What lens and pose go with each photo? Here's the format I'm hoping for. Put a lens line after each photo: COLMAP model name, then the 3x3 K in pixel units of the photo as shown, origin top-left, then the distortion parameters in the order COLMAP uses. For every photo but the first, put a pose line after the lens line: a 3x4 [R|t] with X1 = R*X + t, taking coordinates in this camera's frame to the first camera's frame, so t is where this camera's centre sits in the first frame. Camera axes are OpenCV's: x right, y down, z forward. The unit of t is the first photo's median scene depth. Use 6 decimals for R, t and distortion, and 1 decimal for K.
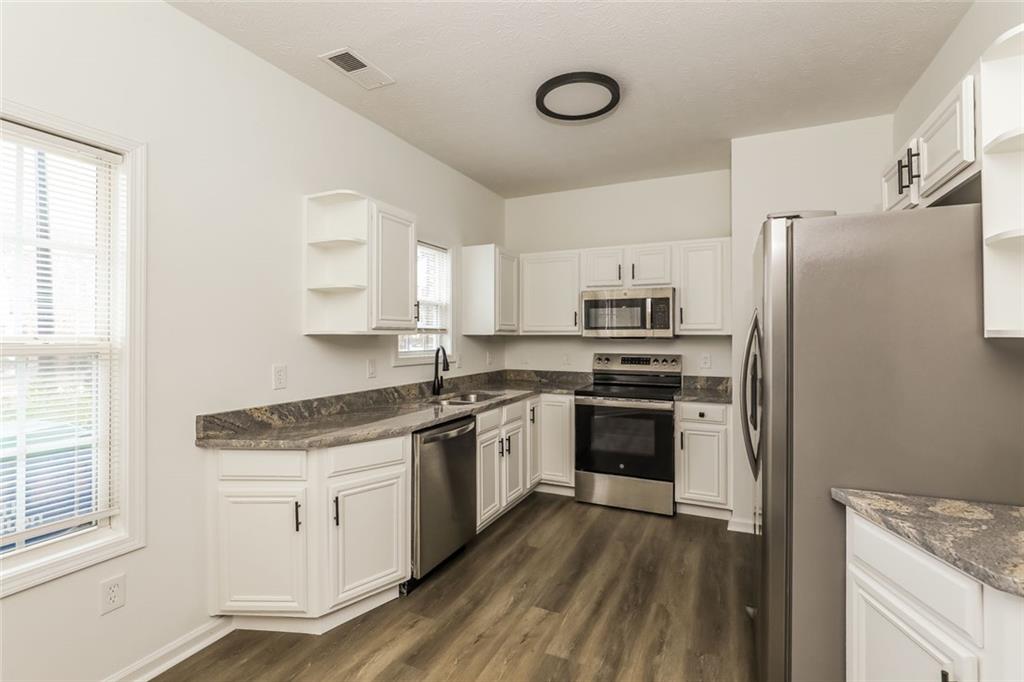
lens RADIAL K [[474.8, 0, 504.8], [0, 474.8, 334.8], [0, 0, 1]] dist [-0.001093, -0.000314]
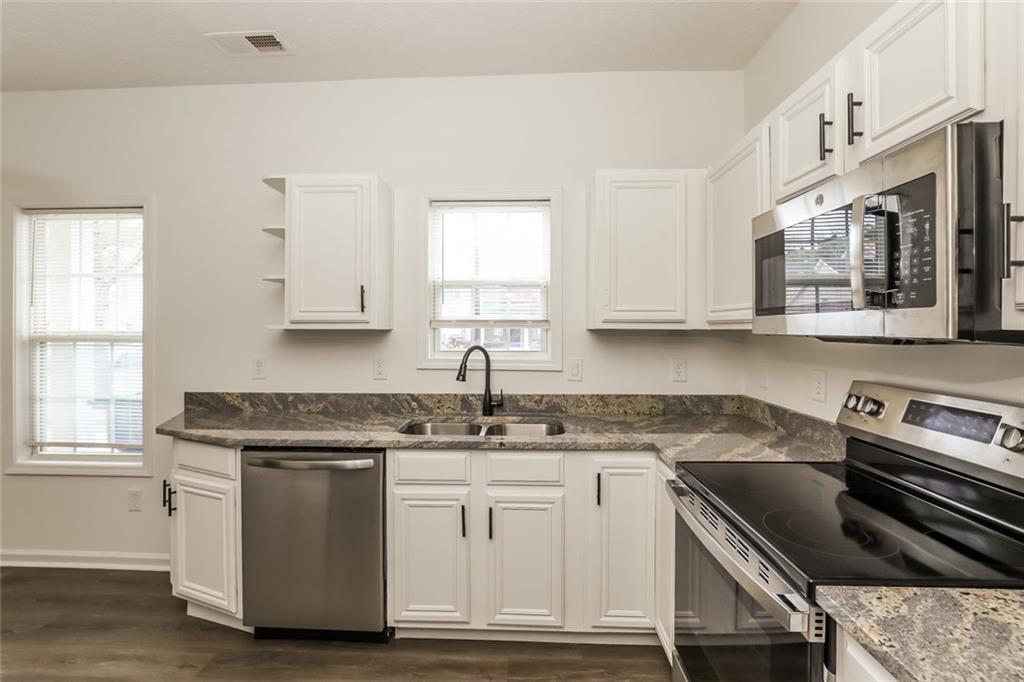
lens RADIAL K [[474.8, 0, 504.8], [0, 474.8, 334.8], [0, 0, 1]] dist [-0.001093, -0.000314]
pose [[0.388030, 0.011379, -0.921577, 0.659526], [0.000434, 0.999921, 0.012529, -0.000869], [0.921647, -0.005262, 0.387994, 0.970411]]
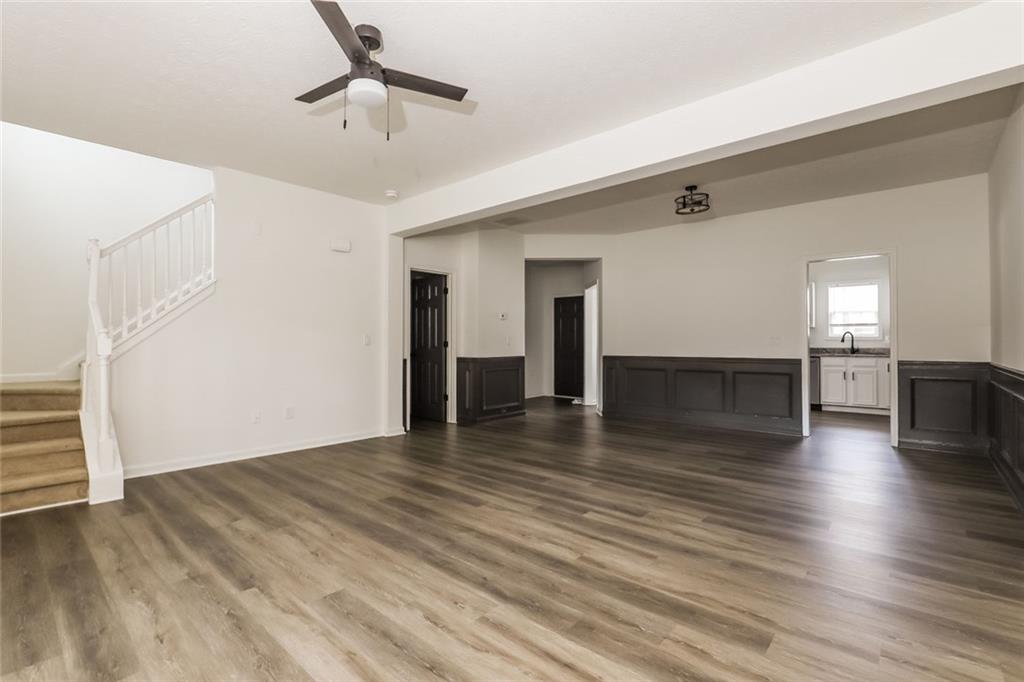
lens RADIAL K [[474.8, 0, 504.8], [0, 474.8, 334.8], [0, 0, 1]] dist [-0.001093, -0.000314]
pose [[-0.273401, -0.014064, -0.961797, 3.067686], [0.004723, 0.999861, -0.015963, 0.079833], [0.961888, -0.008907, -0.273297, 0.083962]]
